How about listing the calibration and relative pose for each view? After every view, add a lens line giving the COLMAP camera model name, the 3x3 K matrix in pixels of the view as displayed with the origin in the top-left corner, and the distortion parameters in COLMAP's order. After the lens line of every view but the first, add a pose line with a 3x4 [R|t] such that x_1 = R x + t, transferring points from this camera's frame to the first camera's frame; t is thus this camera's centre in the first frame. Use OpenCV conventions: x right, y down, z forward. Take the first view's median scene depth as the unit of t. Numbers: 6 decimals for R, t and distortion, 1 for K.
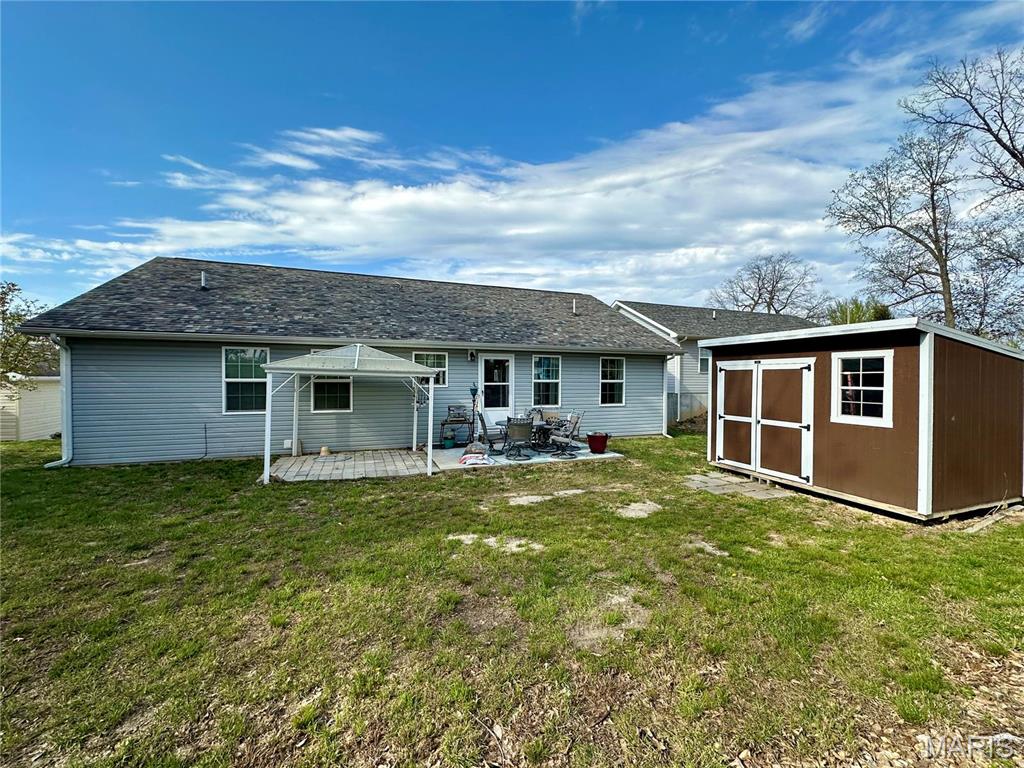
lens RADIAL K [[407.3, 0, 512.8], [0, 407.3, 381.3], [0, 0, 1]] dist [-0.004147, 0.000783]
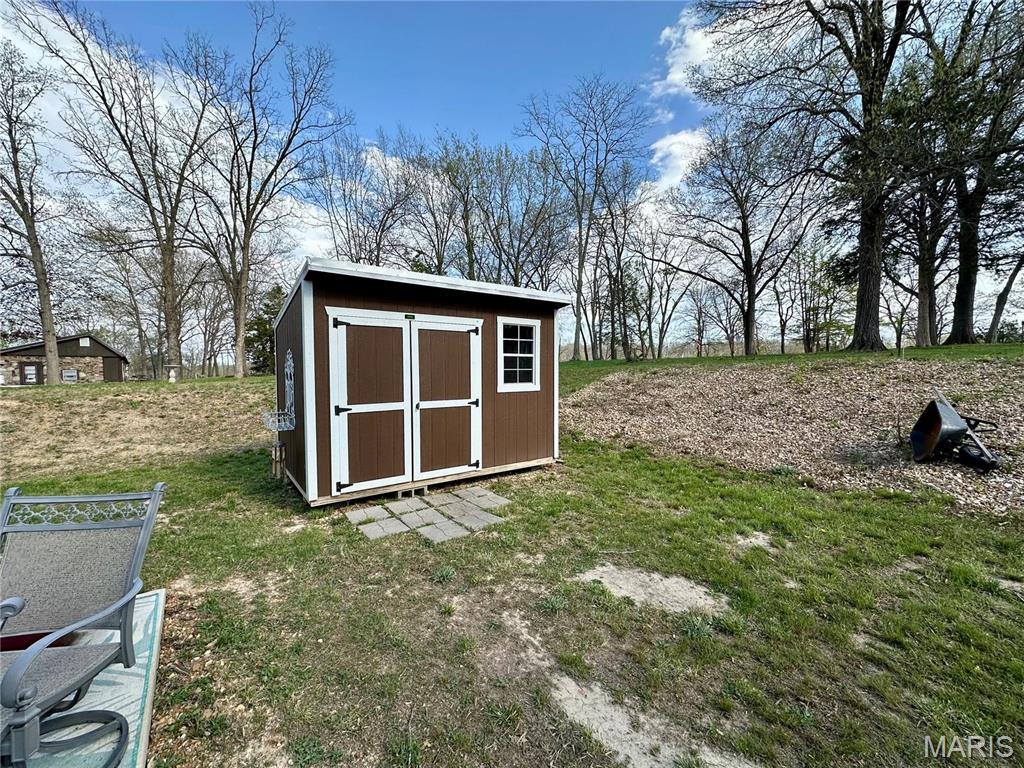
lens RADIAL K [[407.3, 0, 512.3], [0, 407.3, 383.5], [0, 0, 1]] dist [-0.004147, 0.000783]
pose [[-0.297921, -0.035523, 0.953929, -0.093424], [0.012528, 0.999076, 0.041117, 0.040197], [-0.954508, 0.024201, -0.297200, 1.165701]]
